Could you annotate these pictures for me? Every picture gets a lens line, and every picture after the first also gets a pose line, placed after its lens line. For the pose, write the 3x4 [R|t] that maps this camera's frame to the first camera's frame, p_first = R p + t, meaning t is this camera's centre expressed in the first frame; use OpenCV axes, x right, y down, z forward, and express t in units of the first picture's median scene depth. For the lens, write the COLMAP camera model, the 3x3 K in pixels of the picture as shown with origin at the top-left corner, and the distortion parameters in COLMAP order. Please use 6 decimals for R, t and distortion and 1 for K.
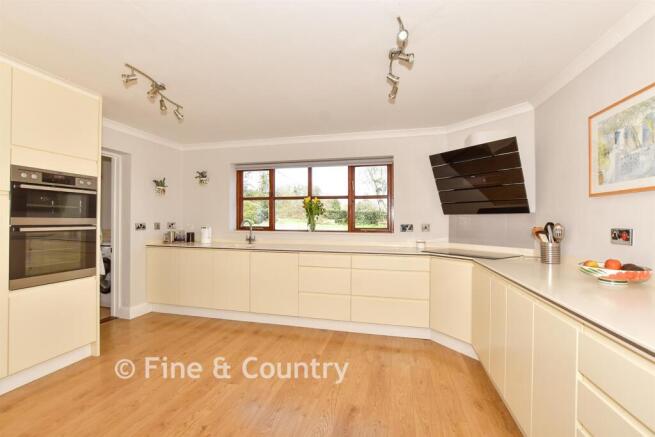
lens RADIAL K [[289.1, 0, 316.2], [0, 289.1, 217.4], [0, 0, 1]] dist [0.002296, 0.000239]
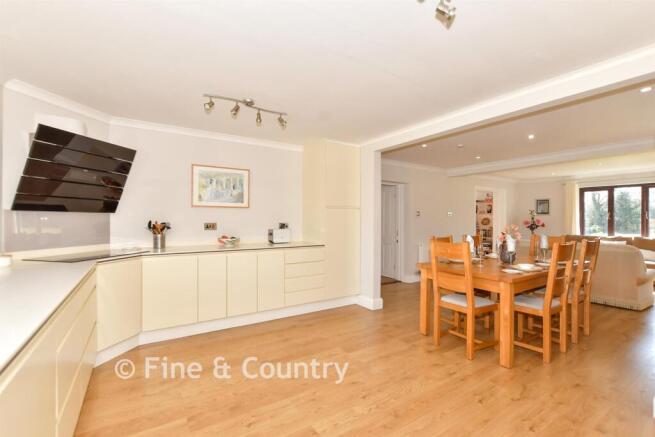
lens RADIAL K [[289.1, 0, 325.6], [0, 289.1, 219.3], [0, 0, 1]] dist [0.002296, 0.000239]
pose [[-0.747272, -0.007942, 0.664471, -0.975754], [-0.010300, 0.999947, 0.000368, 0.002294], [-0.664438, -0.006569, -0.747314, 1.852882]]
